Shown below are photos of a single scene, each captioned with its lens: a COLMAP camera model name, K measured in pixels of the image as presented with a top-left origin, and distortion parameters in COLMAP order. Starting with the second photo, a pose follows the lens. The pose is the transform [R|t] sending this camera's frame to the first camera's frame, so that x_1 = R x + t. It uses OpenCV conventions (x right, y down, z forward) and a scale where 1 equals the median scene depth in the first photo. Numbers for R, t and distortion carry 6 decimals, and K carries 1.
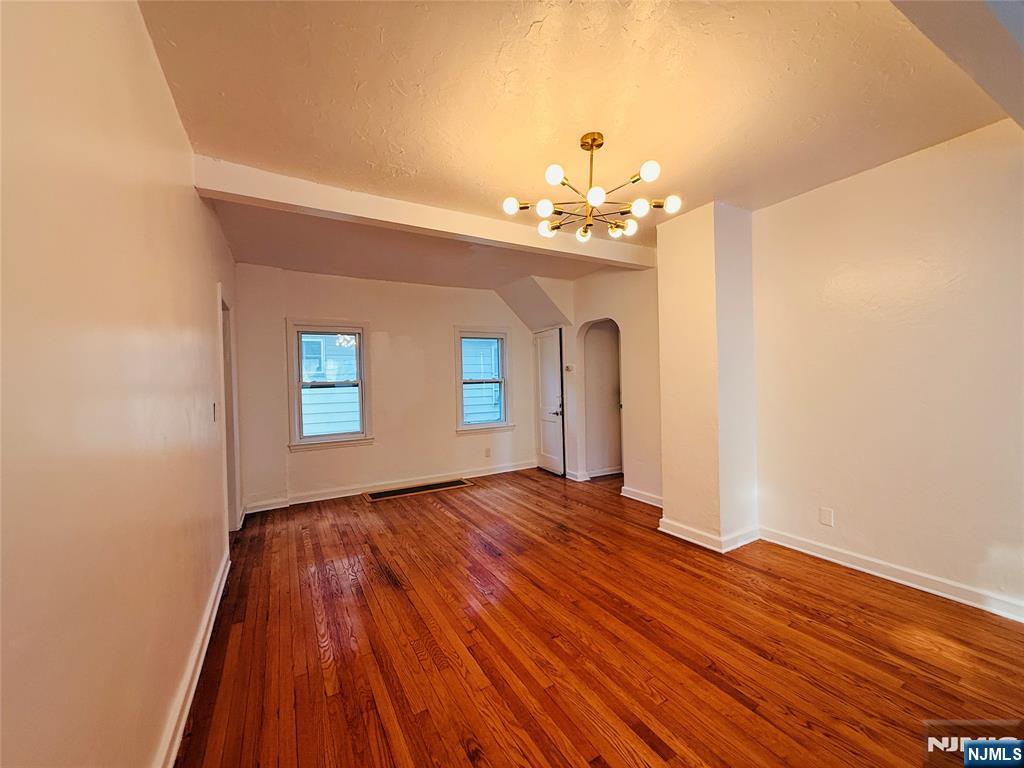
lens RADIAL K [[411.5, 0, 512.5], [0, 411.5, 382.8], [0, 0, 1]] dist [0.000323, 0.000380]
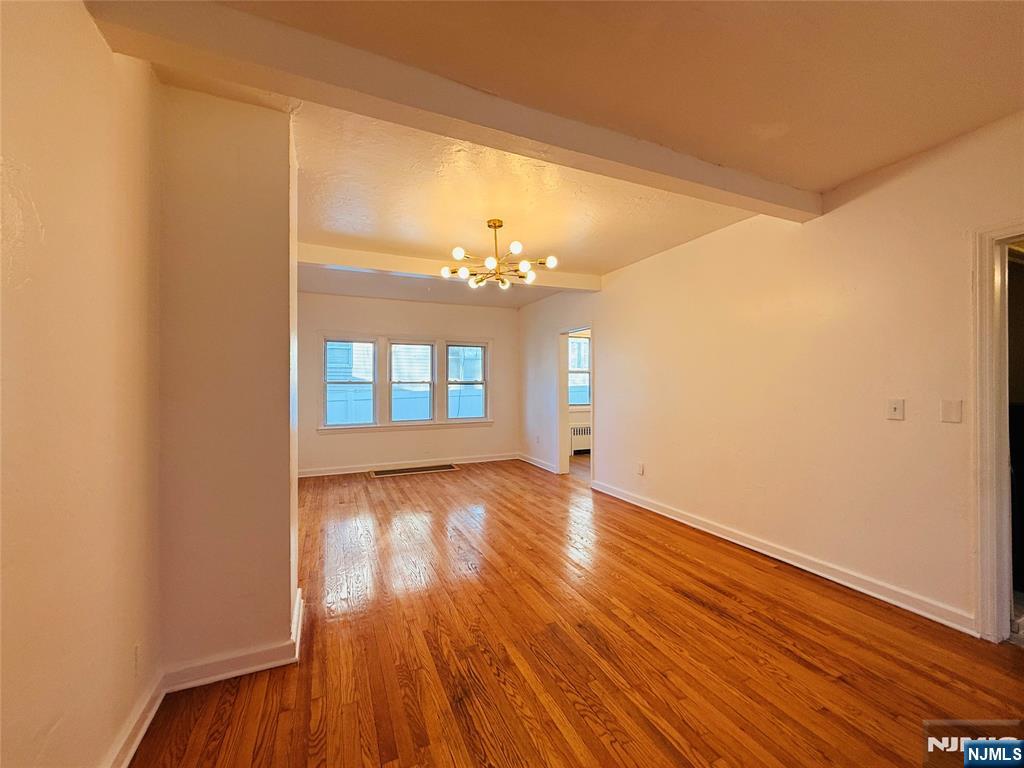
lens RADIAL K [[411.5, 0, 511.8], [0, 411.5, 385.1], [0, 0, 1]] dist [0.000323, 0.000380]
pose [[-0.995125, 0.030755, 0.093704, 0.008601], [0.031199, 0.999508, 0.003277, -0.006594], [-0.093557, 0.006184, -0.995595, 1.957217]]
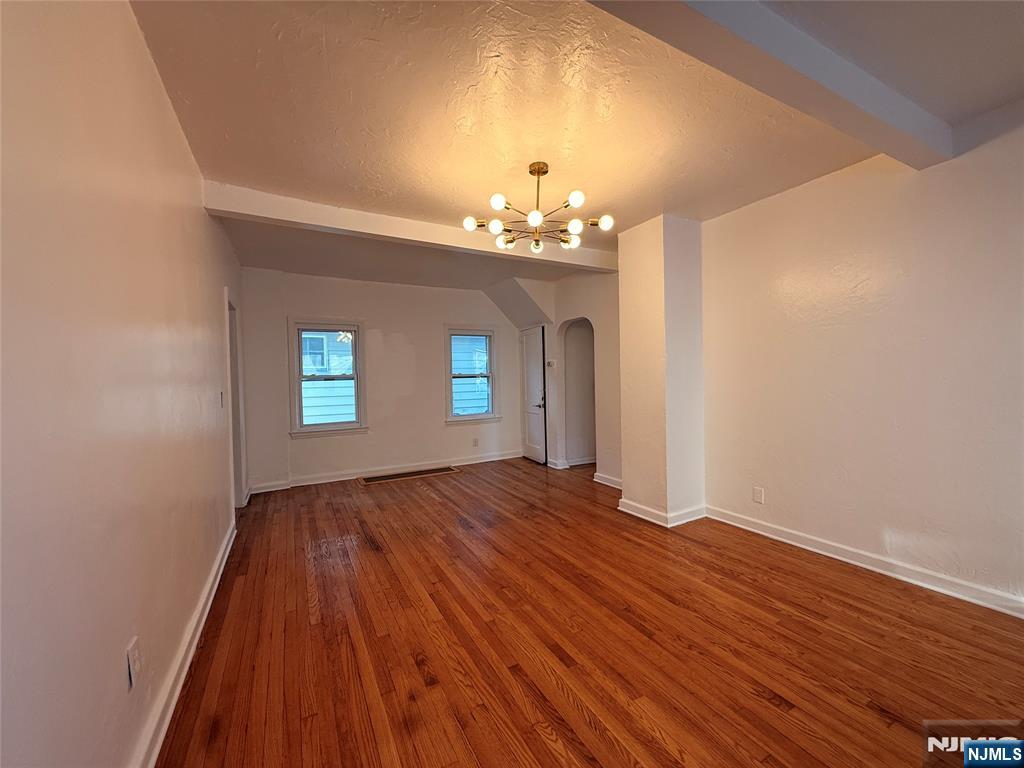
lens RADIAL K [[411.5, 0, 512.4], [0, 411.5, 383.3], [0, 0, 1]] dist [0.000323, 0.000380]
pose [[0.999857, 0.004665, -0.016238, 0.111323], [-0.004505, 0.999941, 0.009897, 0.010557], [0.016283, -0.009823, 0.999819, -0.143072]]
